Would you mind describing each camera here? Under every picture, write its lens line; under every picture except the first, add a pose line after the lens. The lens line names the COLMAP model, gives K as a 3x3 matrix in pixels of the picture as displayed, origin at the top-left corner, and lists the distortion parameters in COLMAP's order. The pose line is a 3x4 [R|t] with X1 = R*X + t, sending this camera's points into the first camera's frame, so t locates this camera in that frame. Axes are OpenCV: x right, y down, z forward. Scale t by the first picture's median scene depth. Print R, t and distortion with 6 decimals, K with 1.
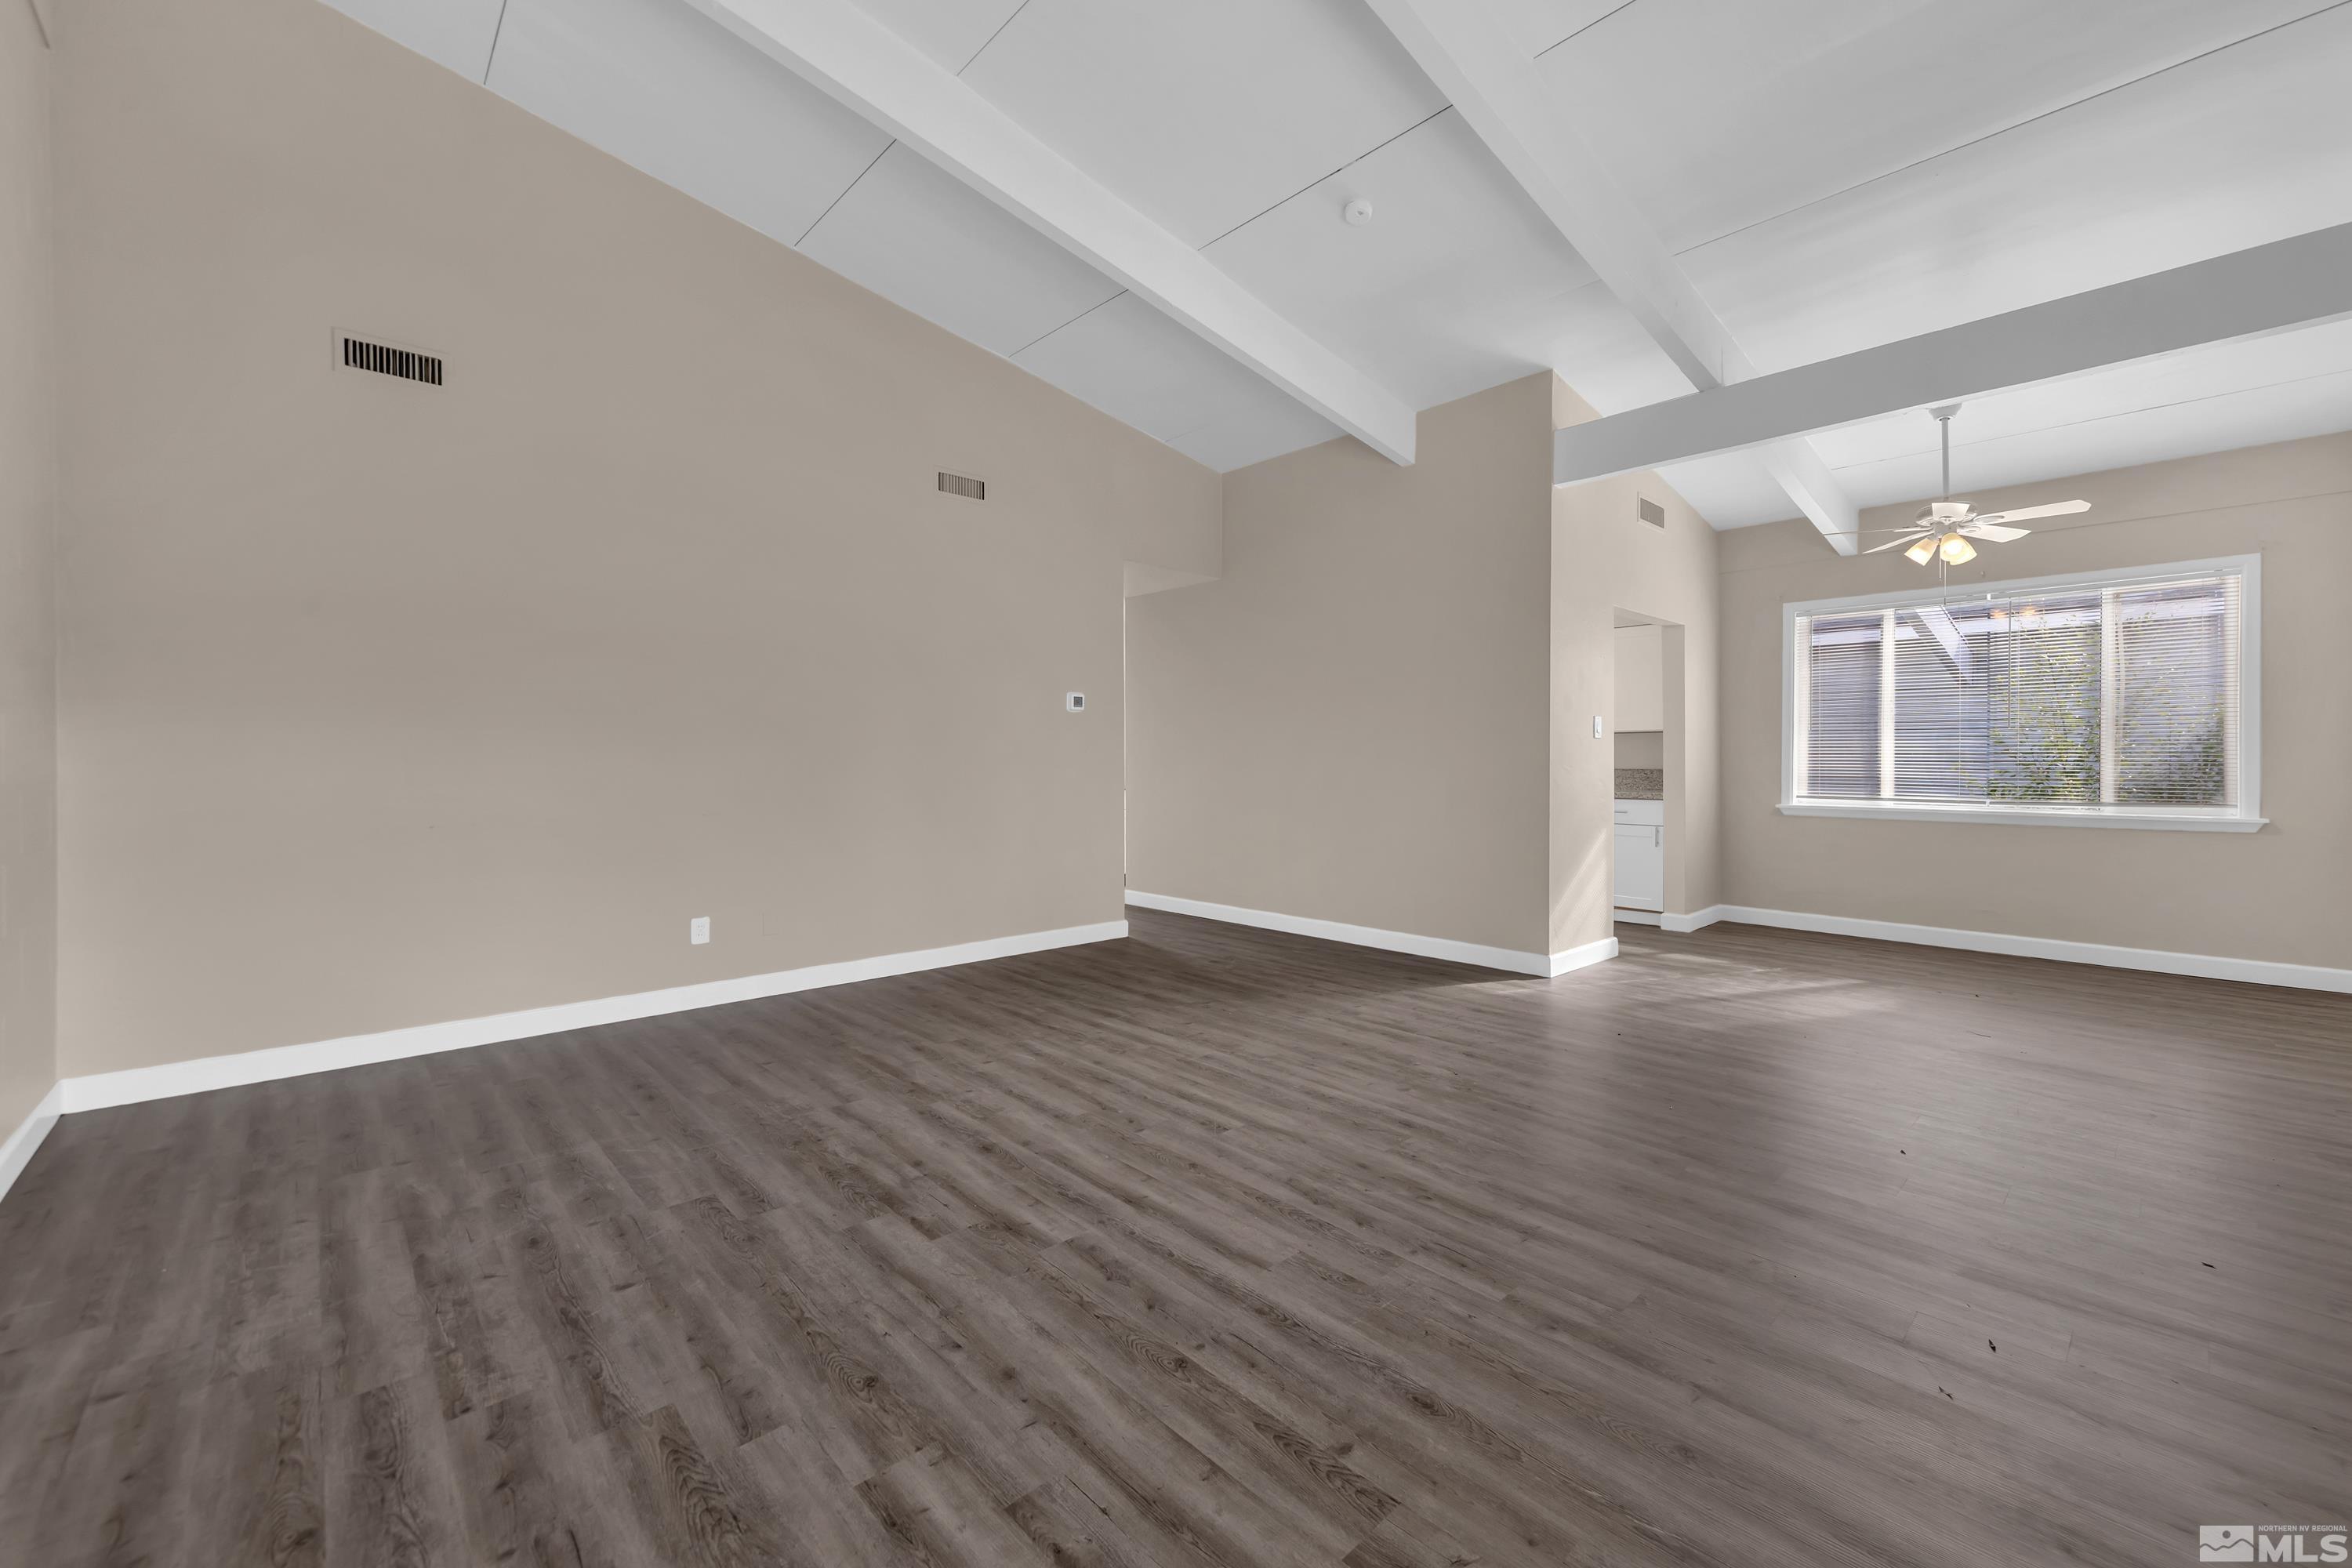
lens RADIAL K [[940.3, 0, 1197.0], [0, 940.3, 775.5], [0, 0, 1]] dist [0.002713, -0.000226]
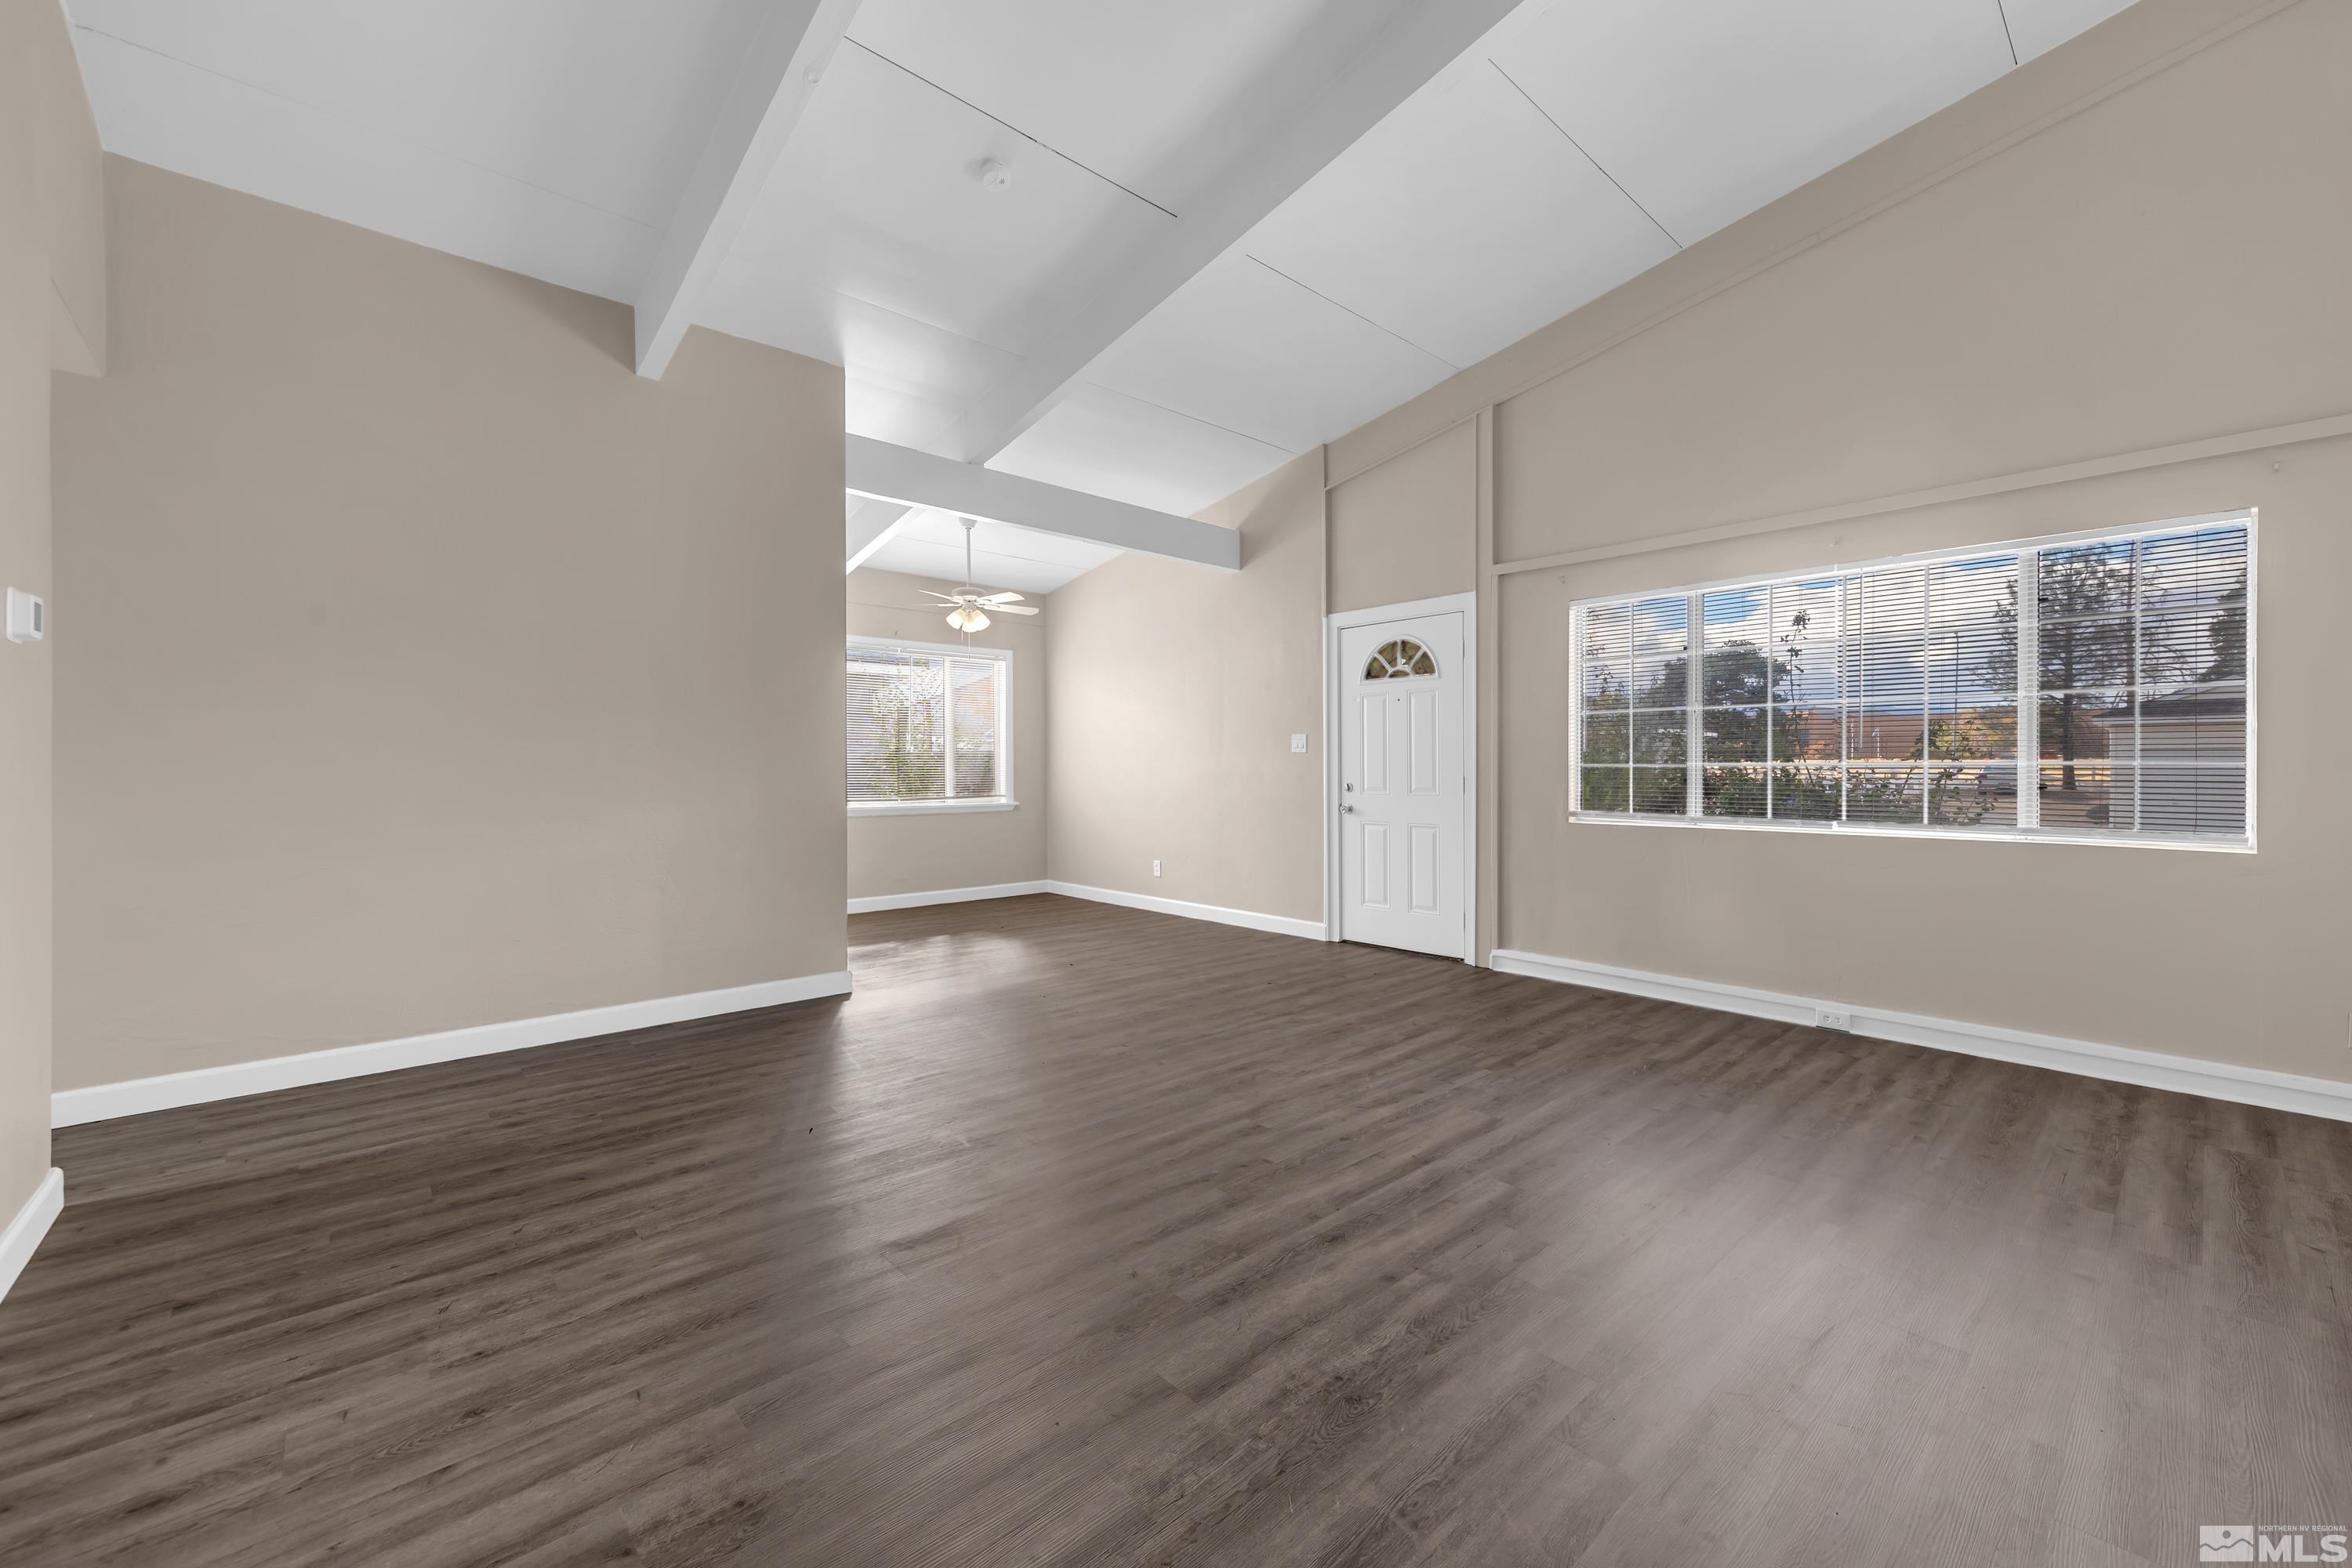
lens RADIAL K [[940.3, 0, 1197.0], [0, 940.3, 775.5], [0, 0, 1]] dist [0.002713, -0.000226]
pose [[0.004295, -0.006964, 0.999967, -1.041377], [0.021380, 0.999748, 0.006870, -0.015205], [-0.999762, 0.021349, 0.004443, 1.106705]]
